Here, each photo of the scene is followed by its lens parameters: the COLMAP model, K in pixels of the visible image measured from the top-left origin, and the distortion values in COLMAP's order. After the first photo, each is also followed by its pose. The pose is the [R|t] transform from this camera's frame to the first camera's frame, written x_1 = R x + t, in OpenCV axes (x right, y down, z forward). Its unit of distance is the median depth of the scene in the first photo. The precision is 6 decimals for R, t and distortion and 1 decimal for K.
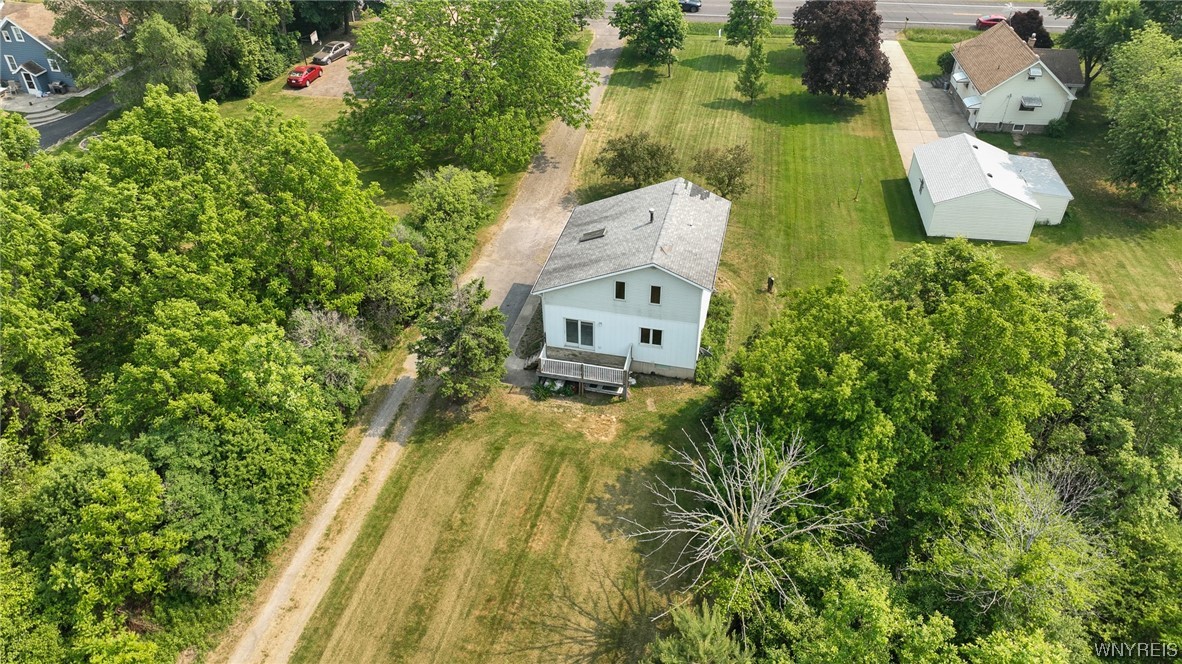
lens RADIAL K [[844.6, 0, 591.0], [0, 844.6, 332.0], [0, 0, 1]] dist [0.005895, 0.002168]
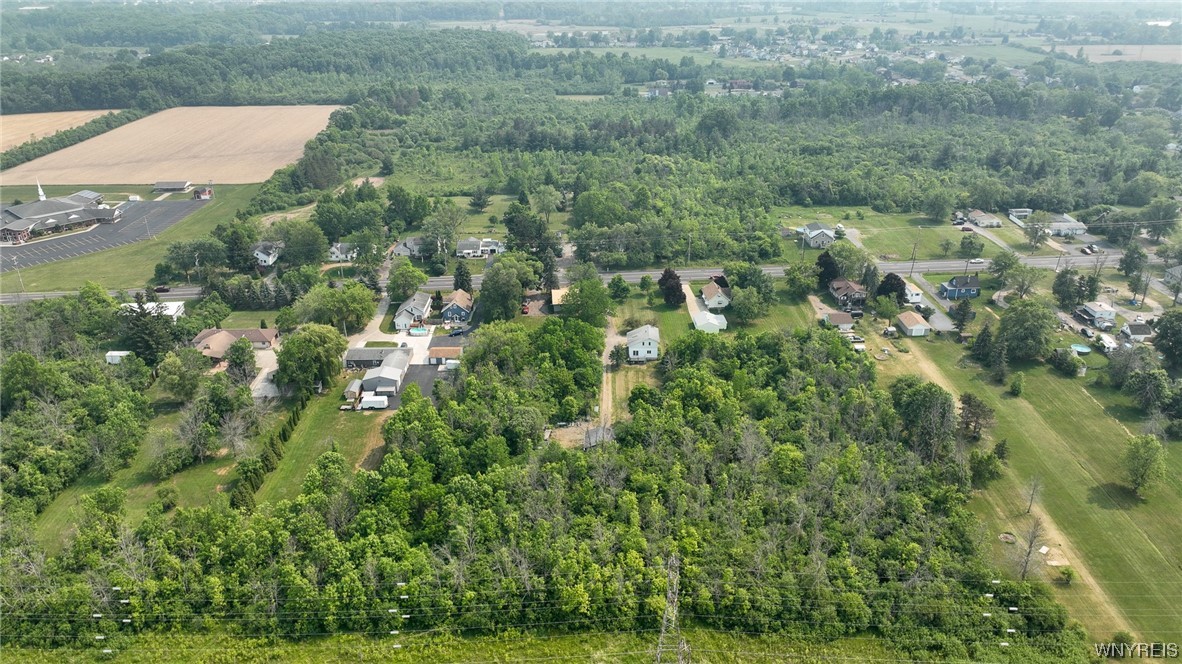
lens RADIAL K [[844.6, 0, 591.0], [0, 844.6, 332.0], [0, 0, 1]] dist [0.005895, 0.002168]
pose [[0.979955, -0.086531, 0.179447, -0.930353], [0.123239, 0.971020, -0.204773, 0.698702], [-0.156527, 0.222783, 0.962220, -3.113531]]
